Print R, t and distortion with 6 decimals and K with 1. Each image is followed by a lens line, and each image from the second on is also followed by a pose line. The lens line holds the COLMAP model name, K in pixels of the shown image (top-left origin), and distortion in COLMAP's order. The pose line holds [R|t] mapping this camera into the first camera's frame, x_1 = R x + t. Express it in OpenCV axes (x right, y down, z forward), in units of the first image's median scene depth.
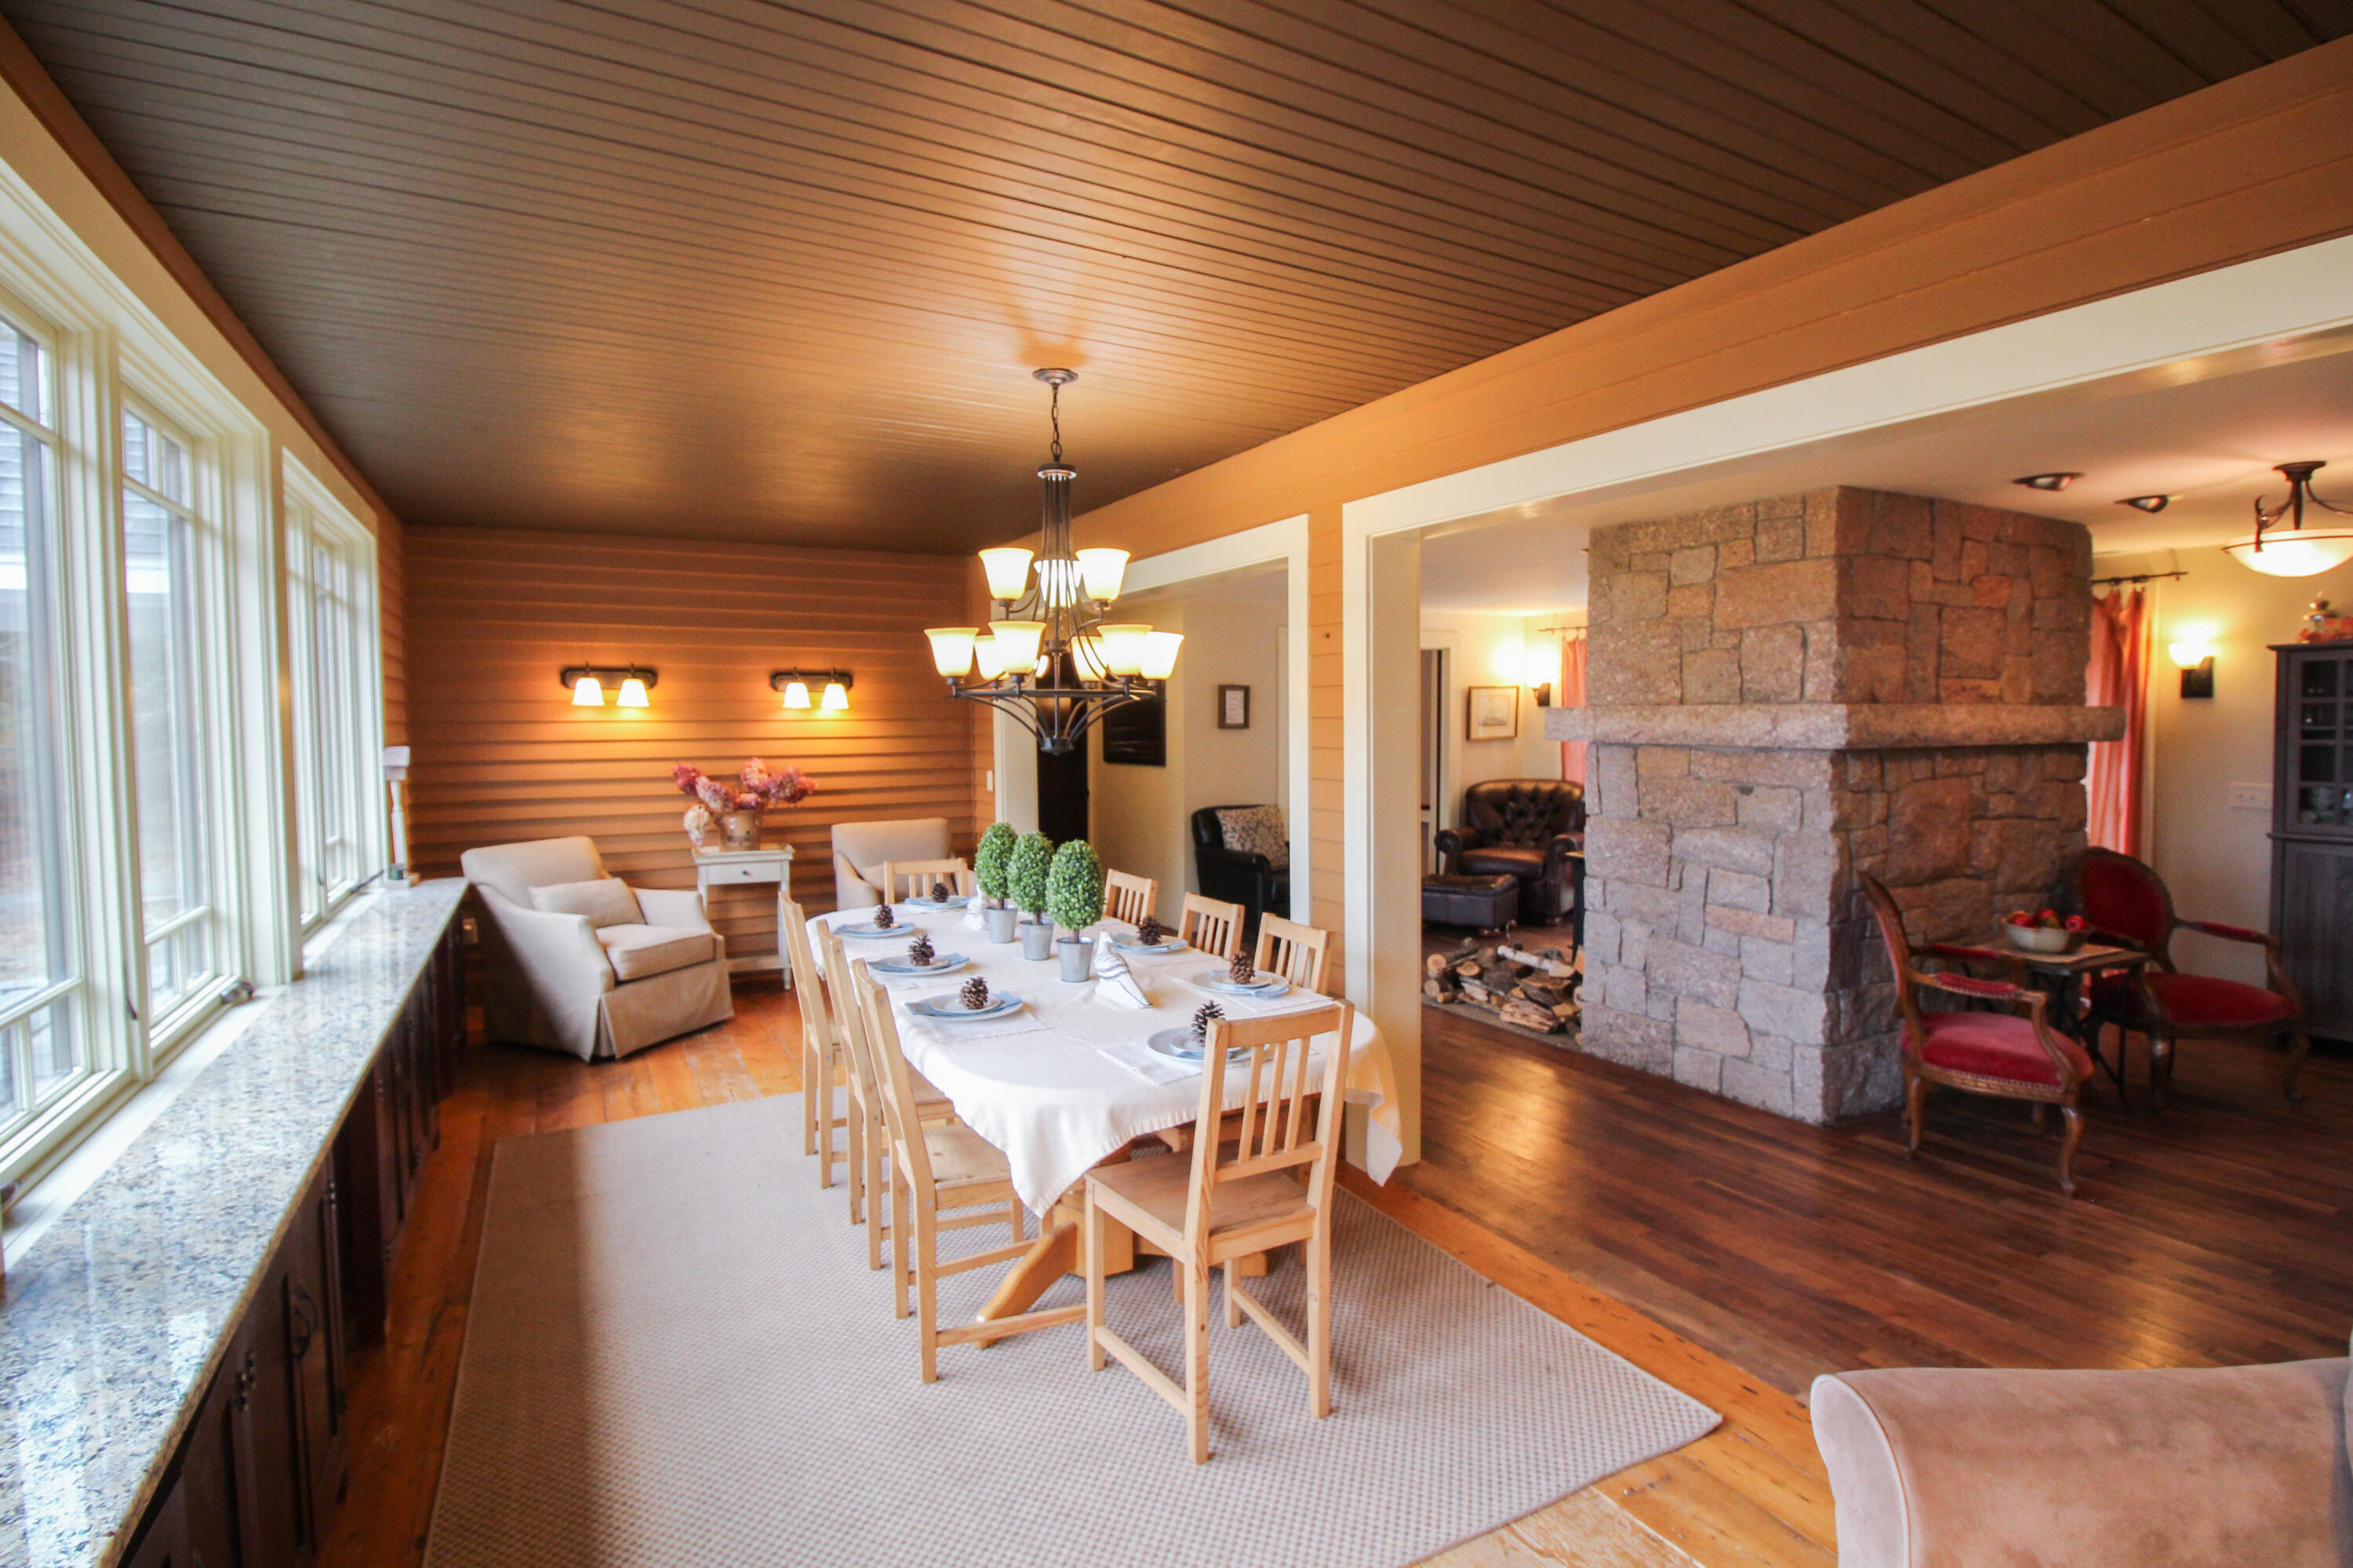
lens RADIAL K [[1090.7, 0, 1170.0], [0, 1090.7, 774.6], [0, 0, 1]] dist [-0.001920, -0.011701]
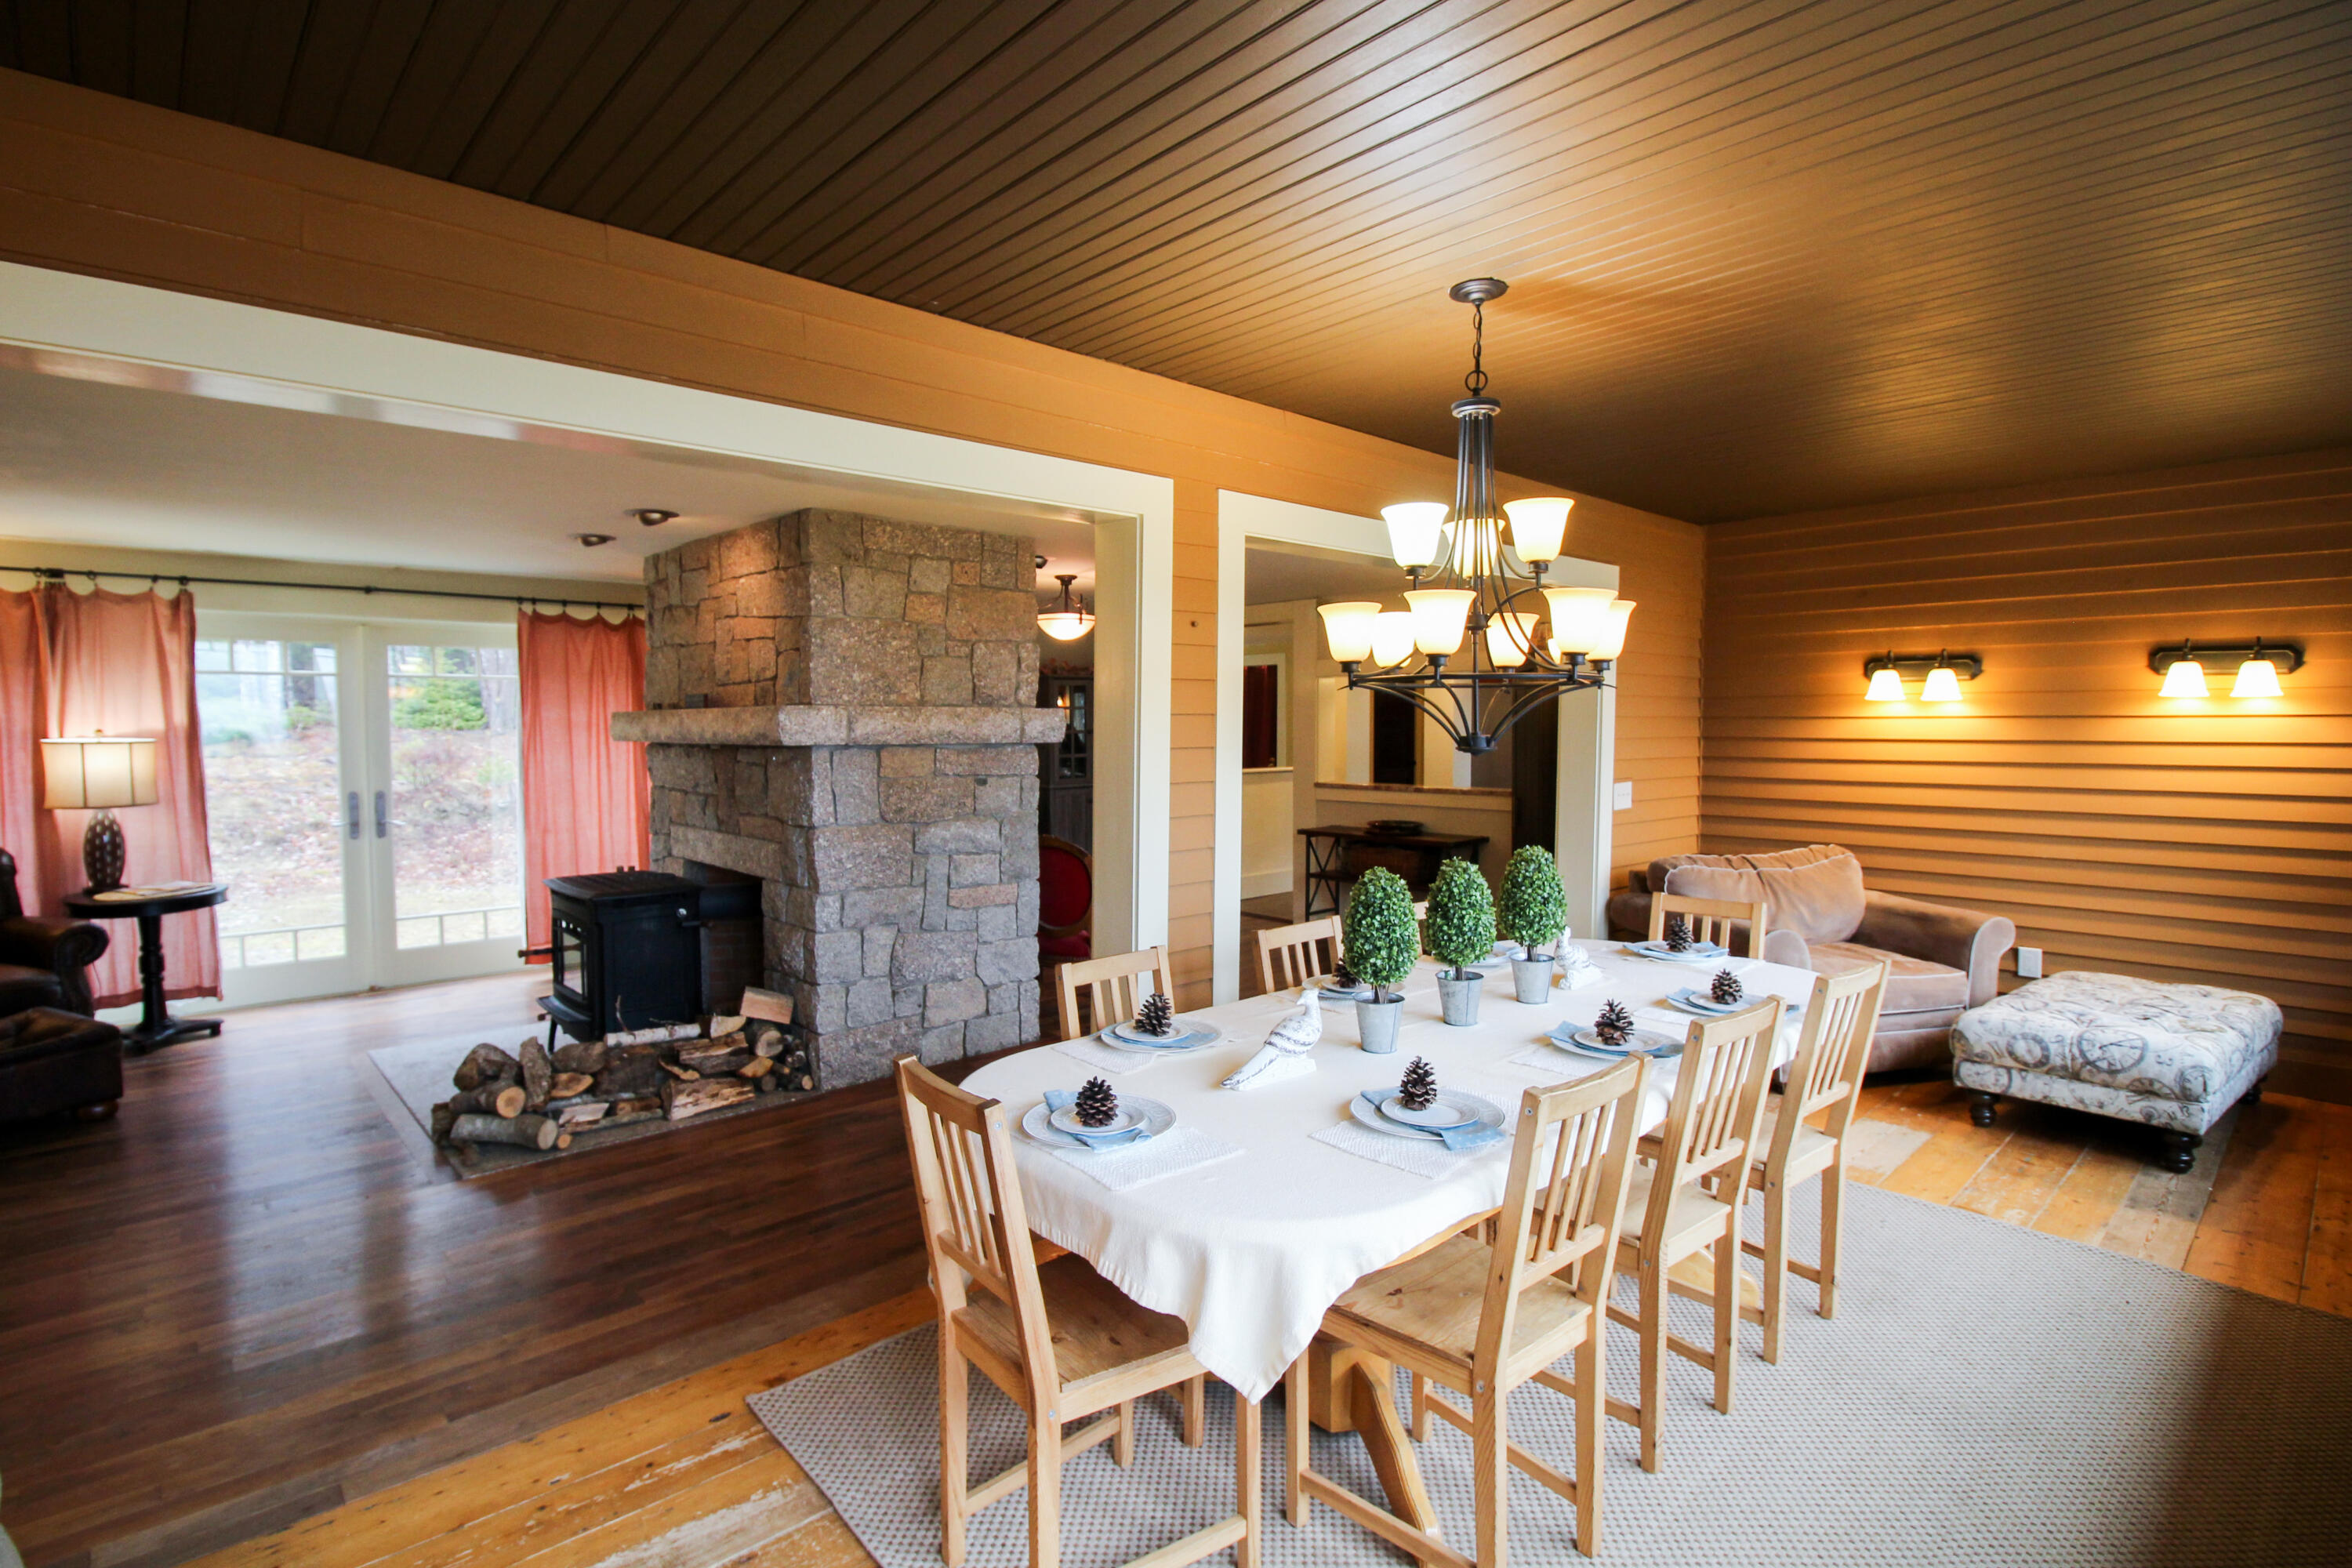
lens RADIAL K [[1090.2, 0, 1140.1], [0, 1090.2, 766.6], [0, 0, 1]] dist [-0.001920, -0.011701]
pose [[-0.236912, -0.035116, 0.970896, -0.503661], [0.054463, 0.997295, 0.049360, -0.039078], [-0.970003, 0.064572, -0.234359, 0.876637]]
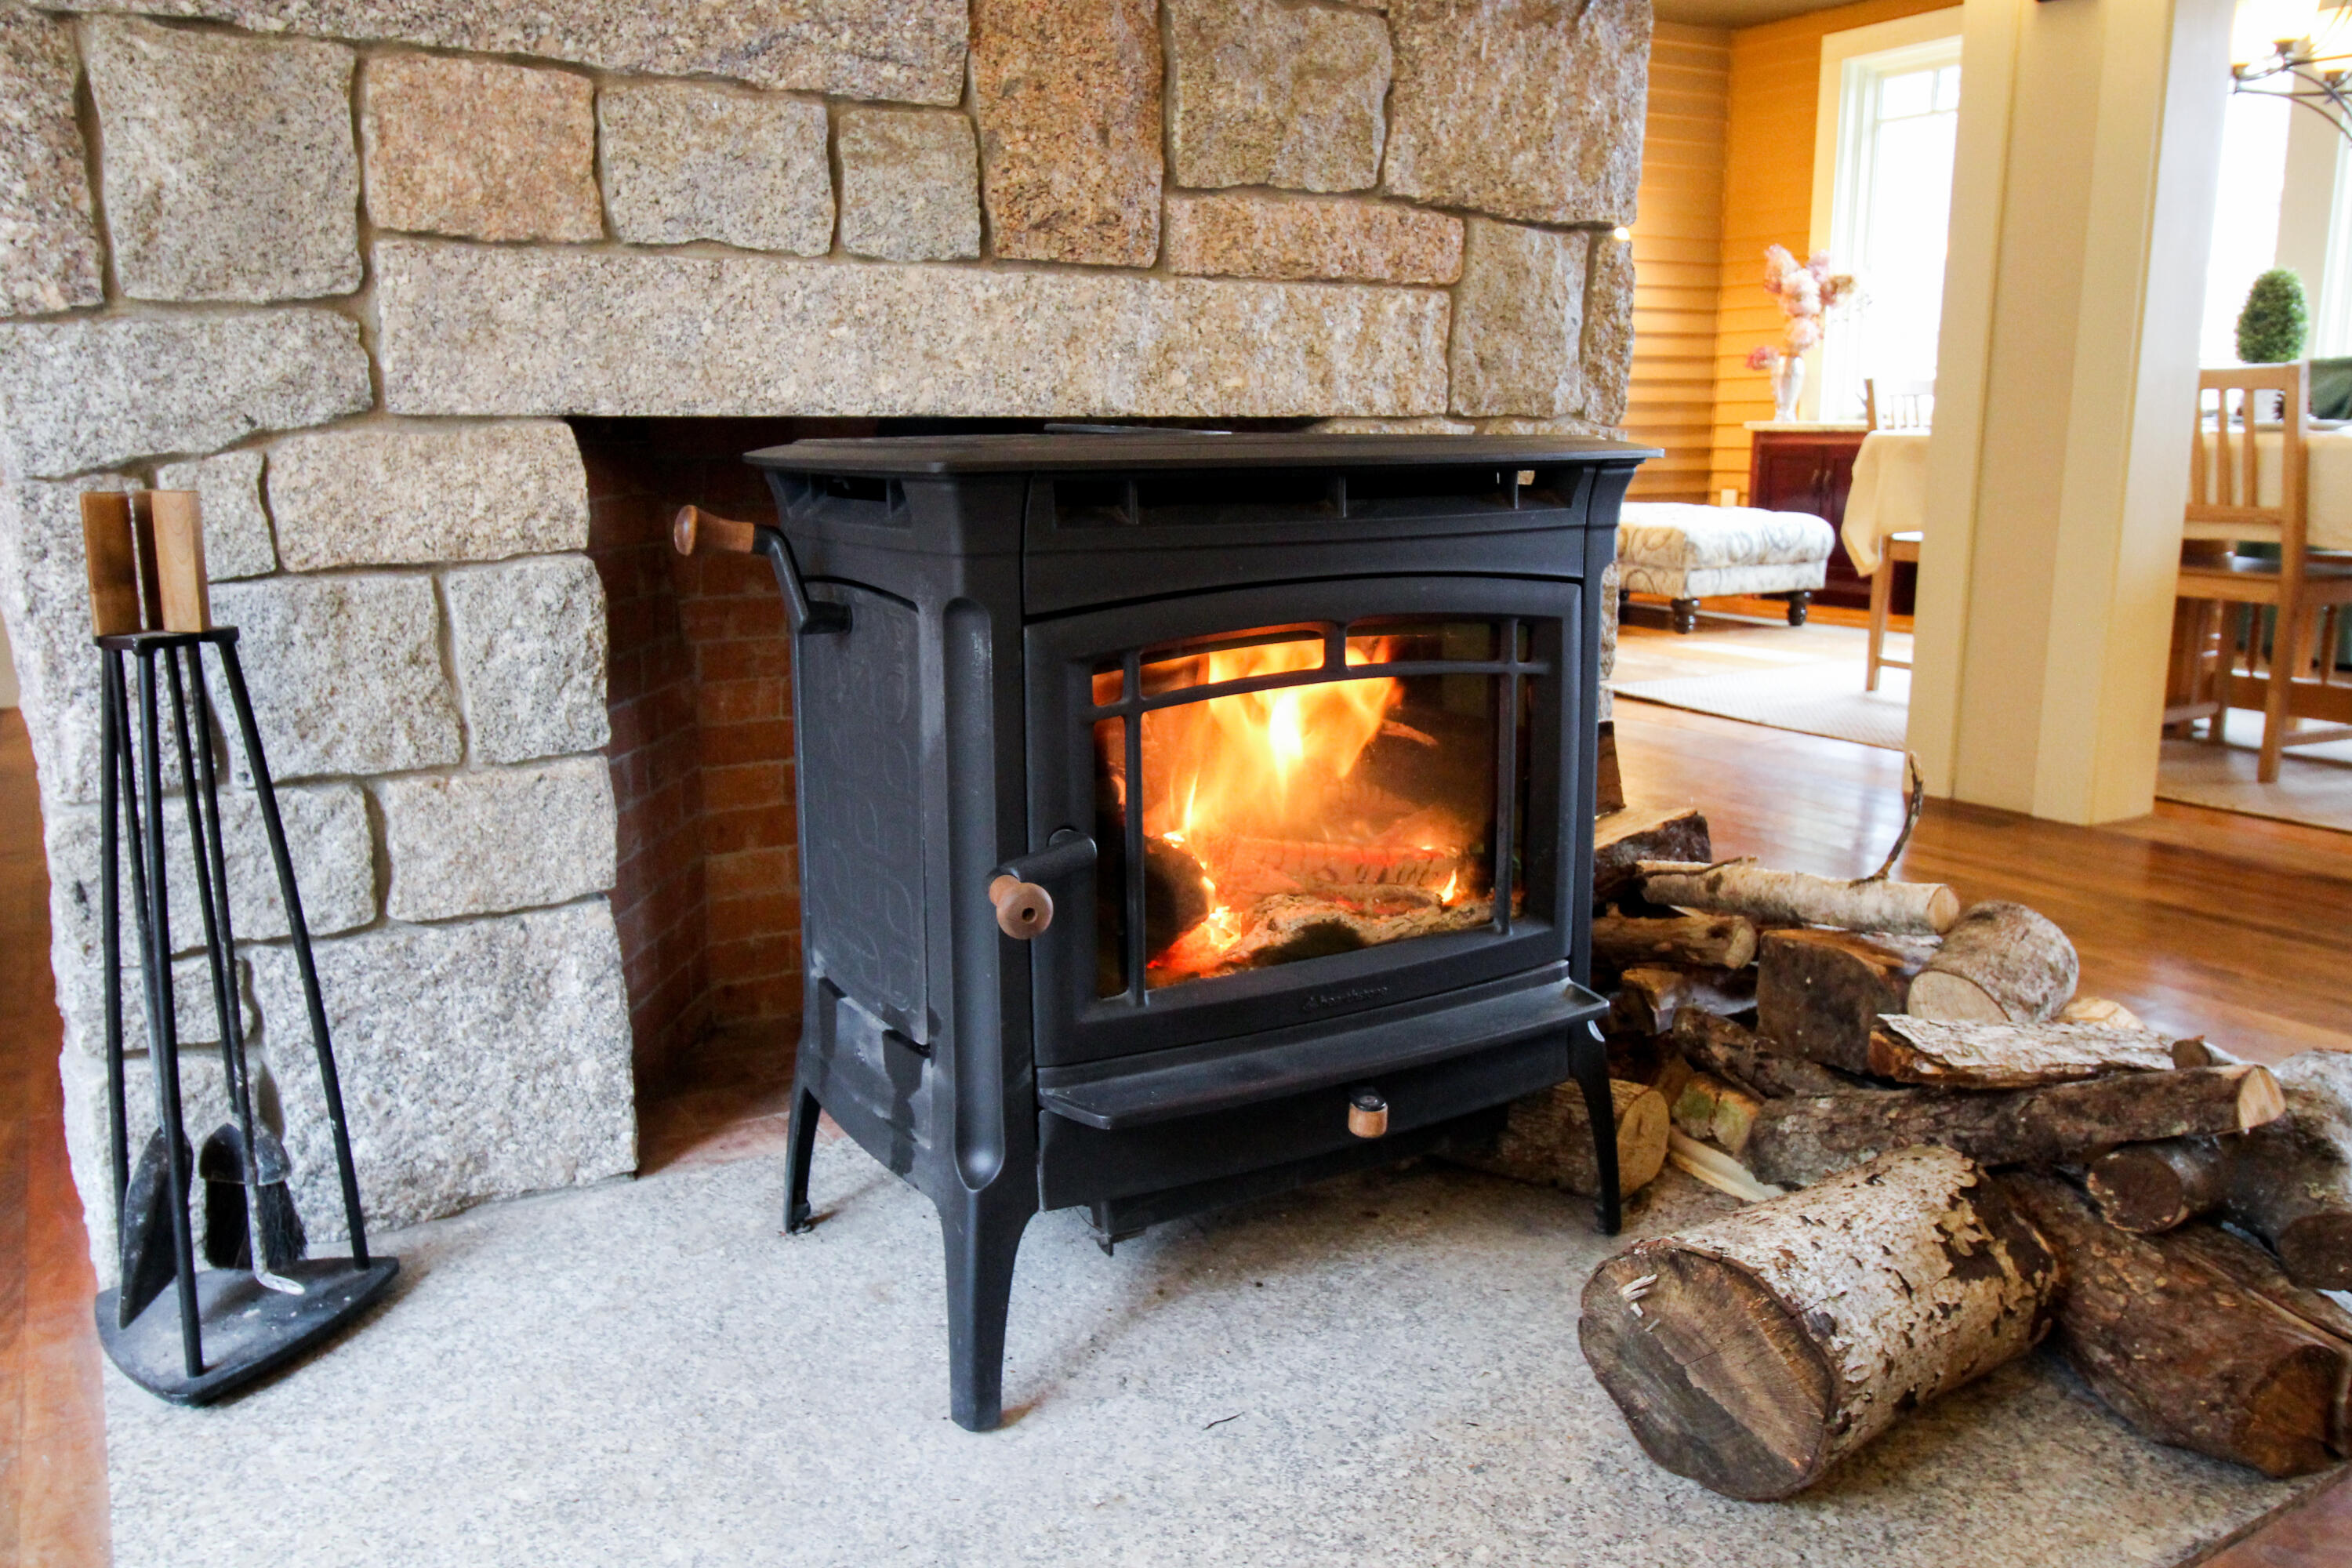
lens RADIAL K [[1789.6, 0, 1161.4], [0, 1789.6, 759.5], [0, 0, 1]] dist [0.009882, -0.006531]
pose [[-0.999341, 0.013816, -0.033562, 0.497519], [0.005467, 0.971461, 0.237137, 0.057408], [0.035881, 0.236797, -0.970896, 1.413220]]
